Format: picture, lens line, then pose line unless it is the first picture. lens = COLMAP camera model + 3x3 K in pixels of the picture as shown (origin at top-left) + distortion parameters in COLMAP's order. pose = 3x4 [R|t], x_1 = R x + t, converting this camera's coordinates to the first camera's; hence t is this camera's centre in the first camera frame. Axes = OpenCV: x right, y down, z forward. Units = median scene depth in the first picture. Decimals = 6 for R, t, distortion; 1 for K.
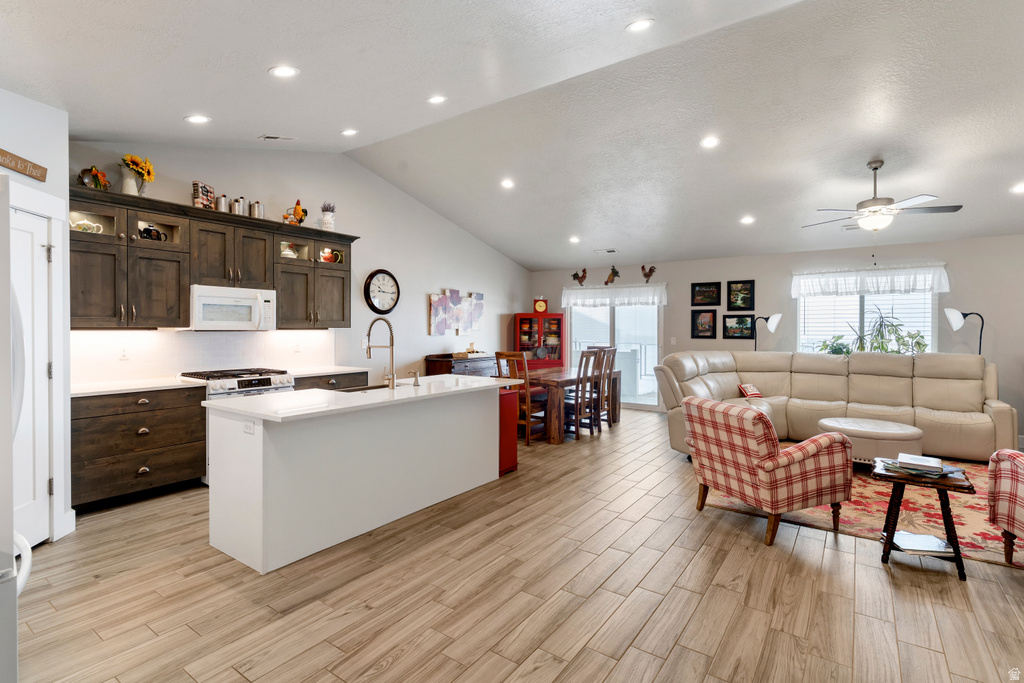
lens RADIAL K [[491.7, 0, 509.2], [0, 491.7, 331.7], [0, 0, 1]] dist [0.003980, -0.000605]
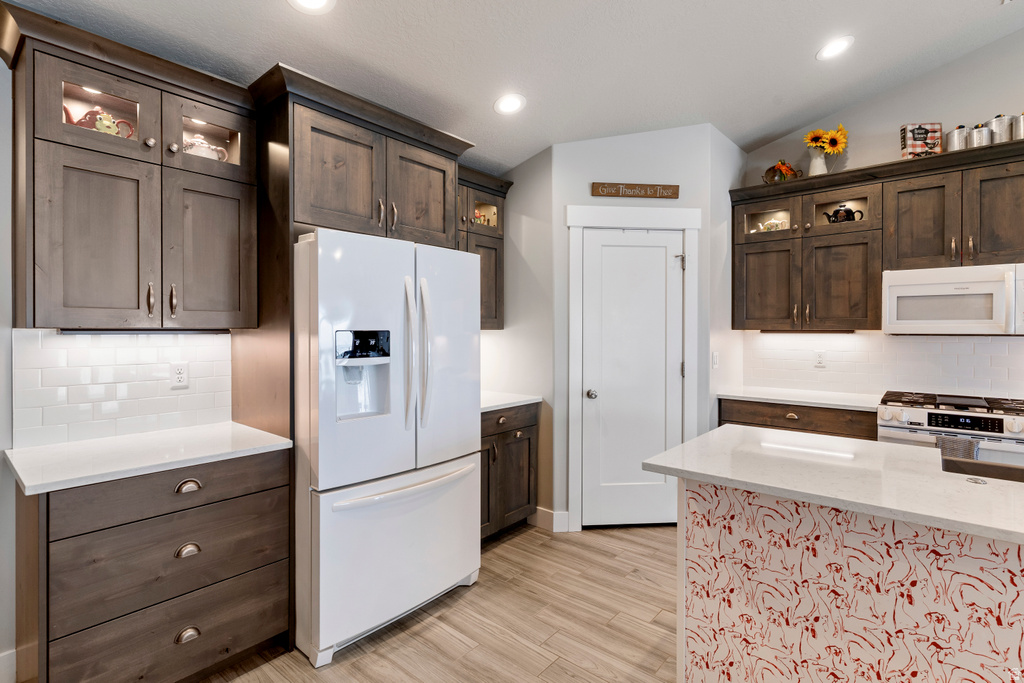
lens RADIAL K [[491.7, 0, 508.3], [0, 491.7, 333.4], [0, 0, 1]] dist [0.003980, -0.000605]
pose [[-0.083672, 0.003931, -0.996486, 0.108144], [-0.007878, 0.999958, 0.004606, -0.001939], [0.996462, 0.008236, -0.083638, 0.417449]]
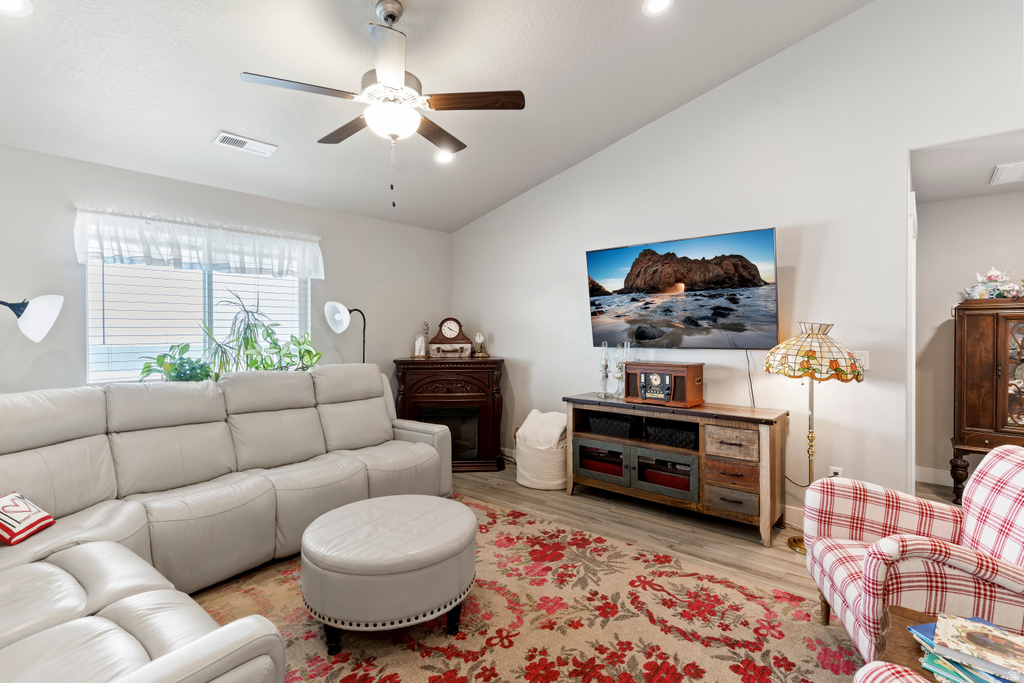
lens RADIAL K [[491.7, 0, 505.8], [0, 491.7, 336.5], [0, 0, 1]] dist [0.003980, -0.000605]
pose [[0.084308, -0.016905, 0.996296, 0.215180], [0.011632, 0.999805, 0.015980, -0.005467], [-0.996372, 0.010242, 0.084488, 0.749855]]
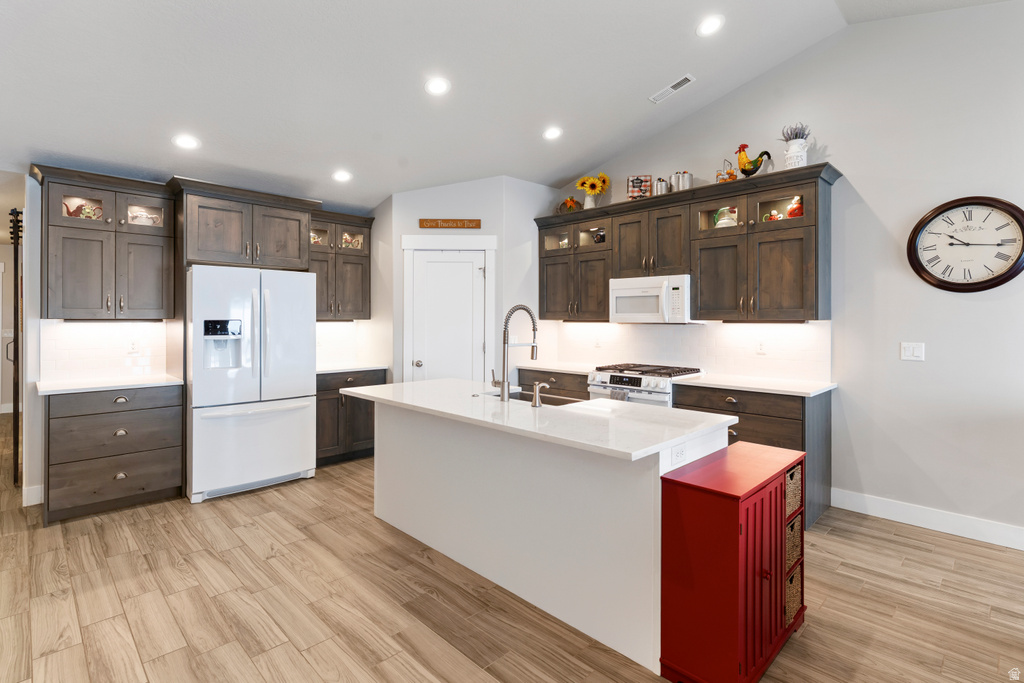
lens RADIAL K [[491.7, 0, 507.1], [0, 491.7, 320.0], [0, 0, 1]] dist [0.003980, -0.000605]
pose [[-0.171174, -0.002431, -0.985238, 0.350833], [-0.008912, 0.999960, -0.000919, -0.004464], [0.985201, 0.008623, -0.171189, 0.790970]]
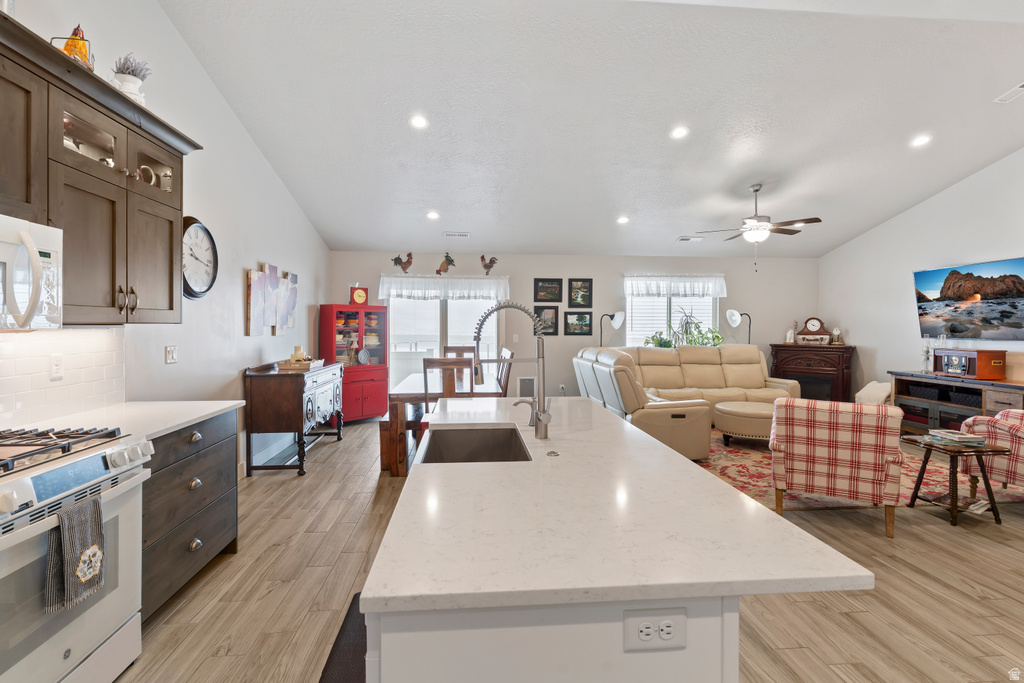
lens RADIAL K [[491.7, 0, 510.1], [0, 491.7, 331.1], [0, 0, 1]] dist [0.003980, -0.000605]
pose [[0.758594, -0.007833, 0.651516, -0.428785], [0.004121, 0.999965, 0.007223, -0.002499], [-0.651550, -0.002794, 0.758601, 0.432501]]
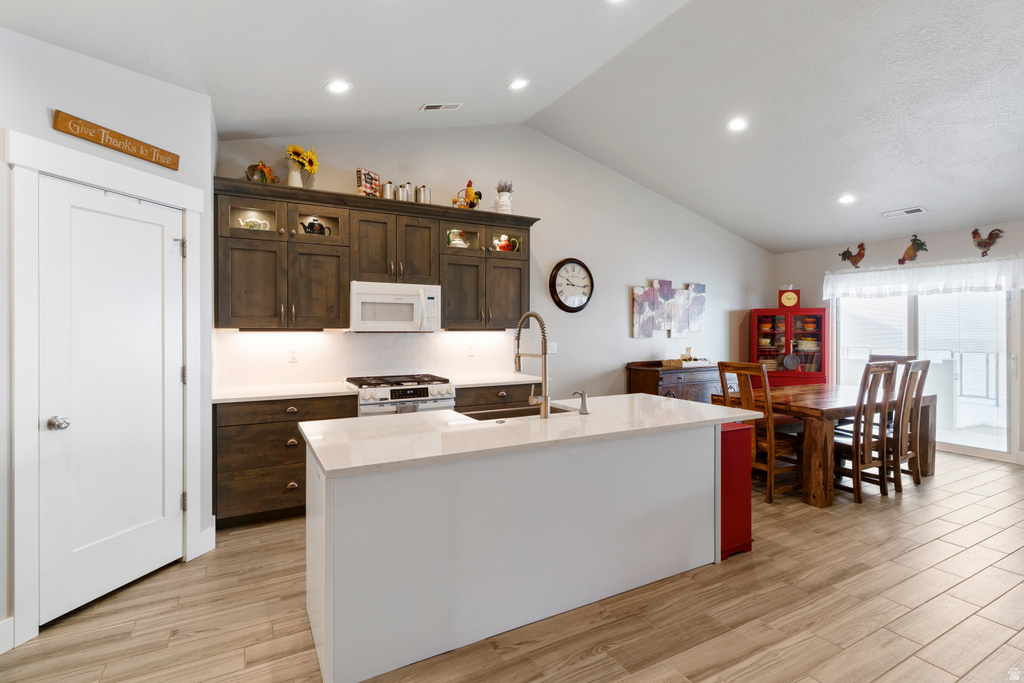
lens RADIAL K [[491.7, 0, 511.4], [0, 491.7, 331.0], [0, 0, 1]] dist [0.003980, -0.000605]
pose [[0.902068, -0.000576, -0.431594, 0.009935], [-0.001041, 0.999993, -0.003510, -0.000652], [0.431593, 0.003615, 0.902061, 0.256400]]
